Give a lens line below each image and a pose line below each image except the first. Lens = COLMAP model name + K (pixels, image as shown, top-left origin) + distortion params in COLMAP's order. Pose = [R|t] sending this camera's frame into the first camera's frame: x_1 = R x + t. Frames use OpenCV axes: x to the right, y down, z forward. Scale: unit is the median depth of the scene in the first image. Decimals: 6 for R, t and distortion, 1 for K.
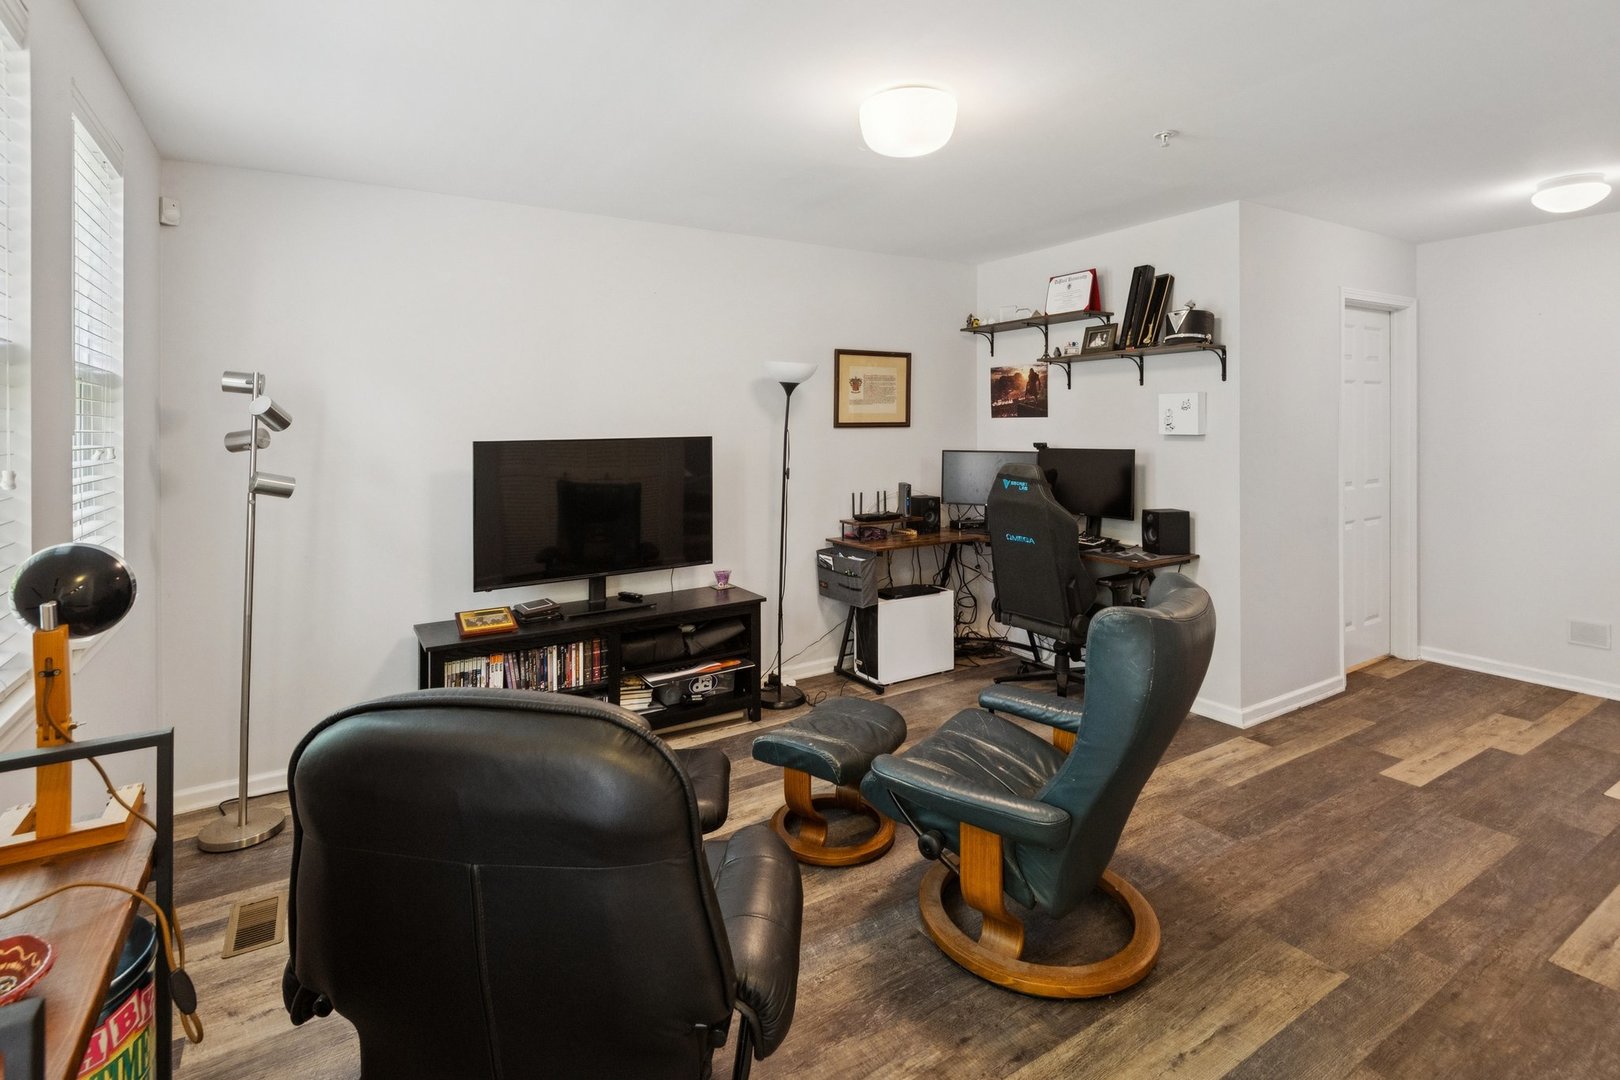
lens RADIAL K [[758.3, 0, 806.2], [0, 758.3, 422.8], [0, 0, 1]] dist [-0.002374, -0.000712]
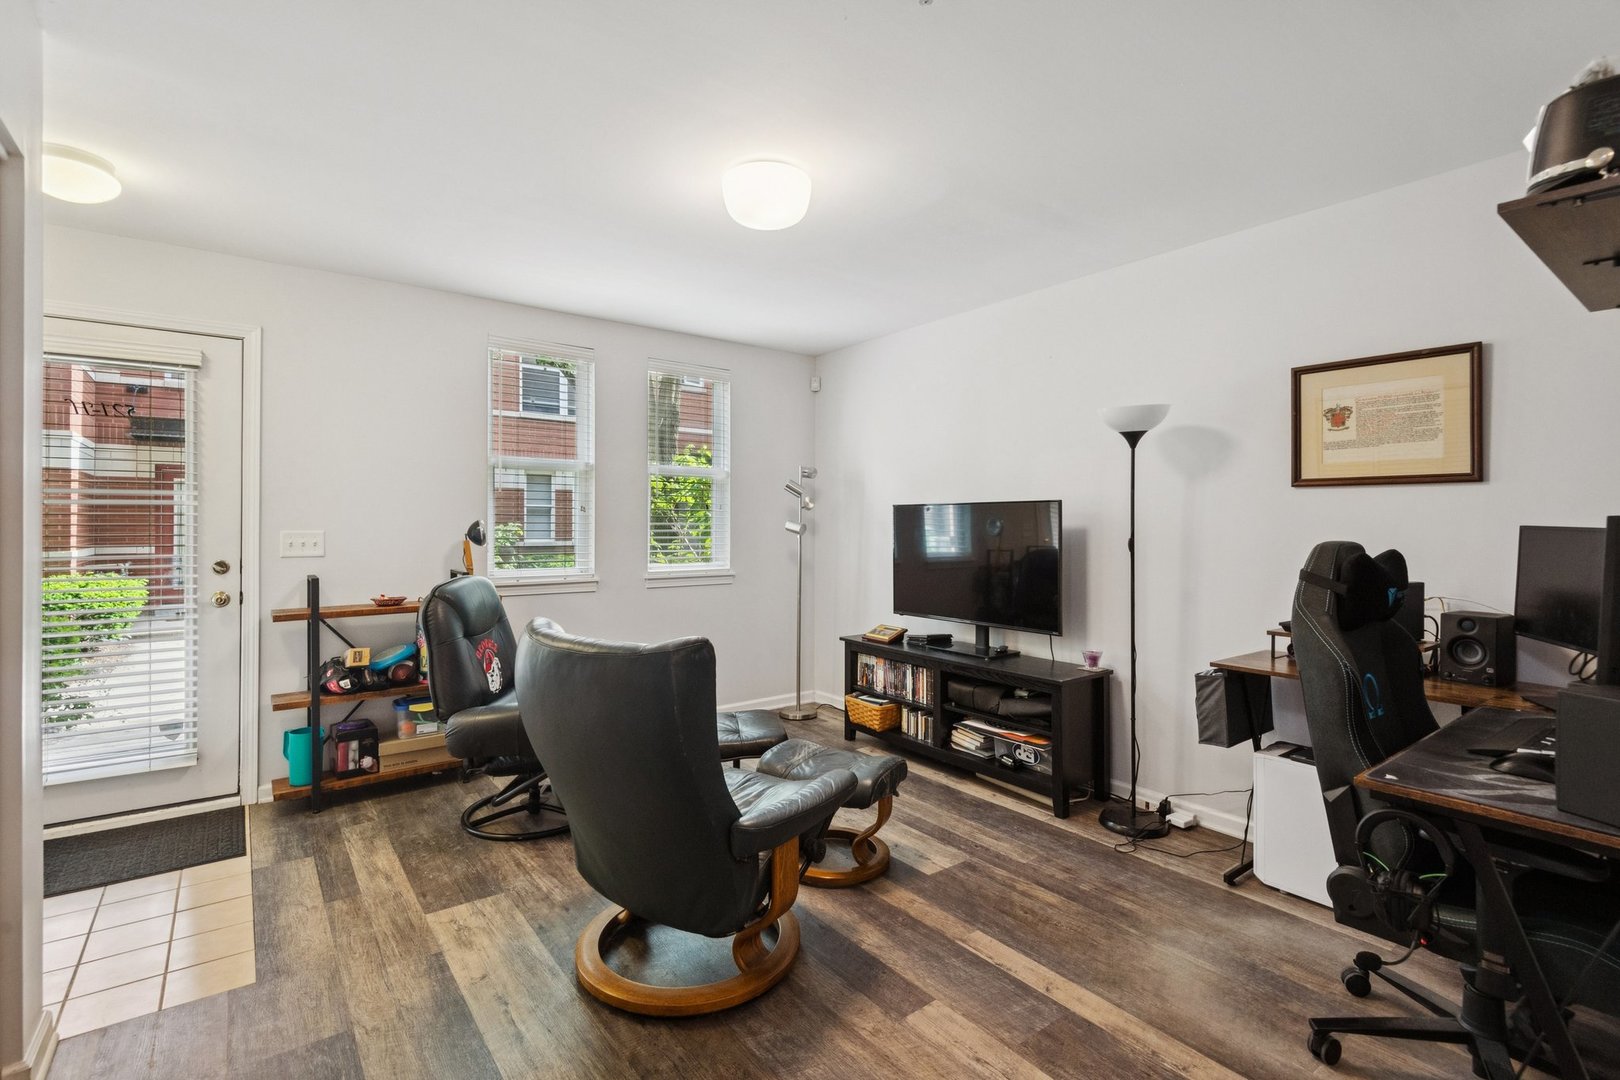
lens RADIAL K [[739.9, 0, 803.0], [0, 739.9, 512.6], [0, 0, 1]] dist [0.030790, -0.019970]
pose [[0.109000, 0.002218, -0.994039, 0.724556], [-0.001483, 0.999997, 0.002069, 0.031832], [0.994041, 0.001249, 0.109003, 0.568192]]
